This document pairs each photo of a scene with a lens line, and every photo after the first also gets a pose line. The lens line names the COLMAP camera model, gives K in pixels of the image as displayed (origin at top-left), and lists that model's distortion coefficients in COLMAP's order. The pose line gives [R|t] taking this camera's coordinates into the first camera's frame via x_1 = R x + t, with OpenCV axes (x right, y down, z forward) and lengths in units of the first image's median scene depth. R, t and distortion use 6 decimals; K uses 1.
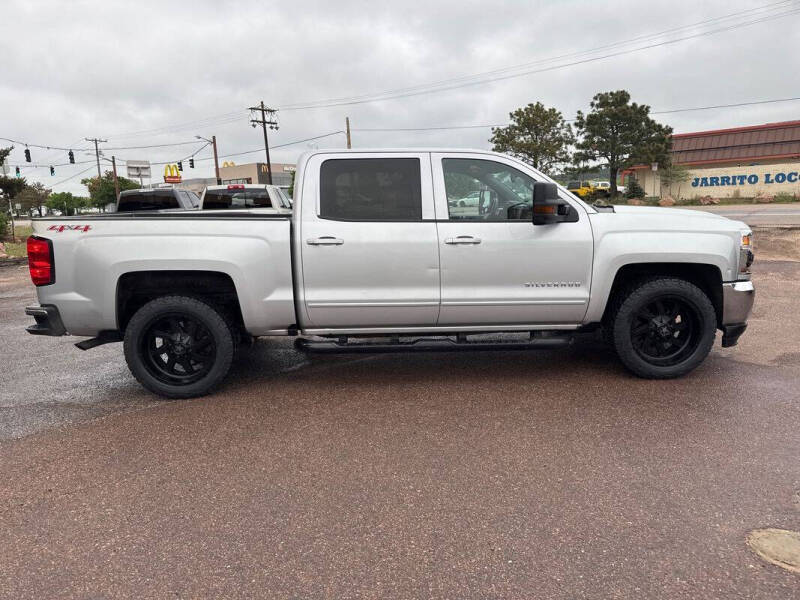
lens RADIAL K [[575.6, 0, 397.9], [0, 575.6, 306.1], [0, 0, 1]] dist [0.006062, -0.017649]
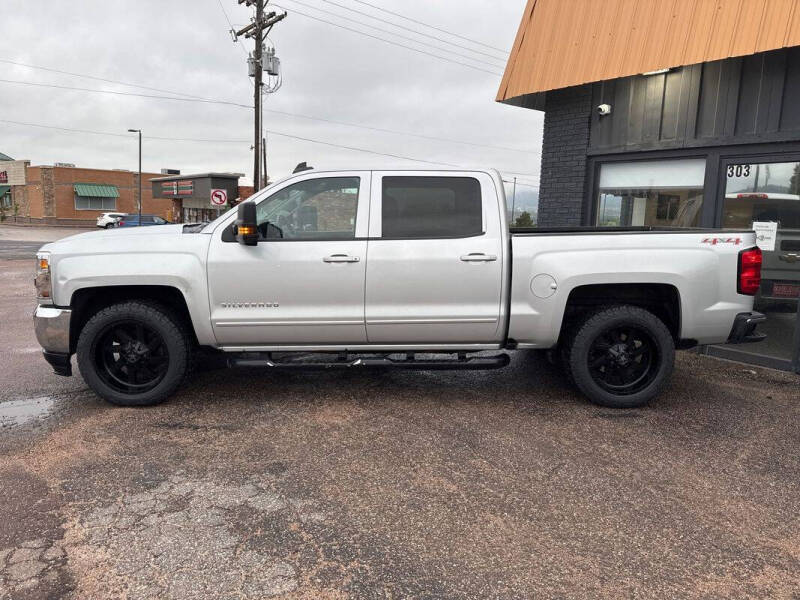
lens RADIAL K [[575.6, 0, 419.8], [0, 575.6, 314.5], [0, 0, 1]] dist [0.006062, -0.017649]
pose [[0.983090, 0.019761, -0.182055, 0.337829], [-0.022037, 0.999702, -0.010488, -0.007791], [0.181794, 0.014323, 0.983232, 0.032194]]
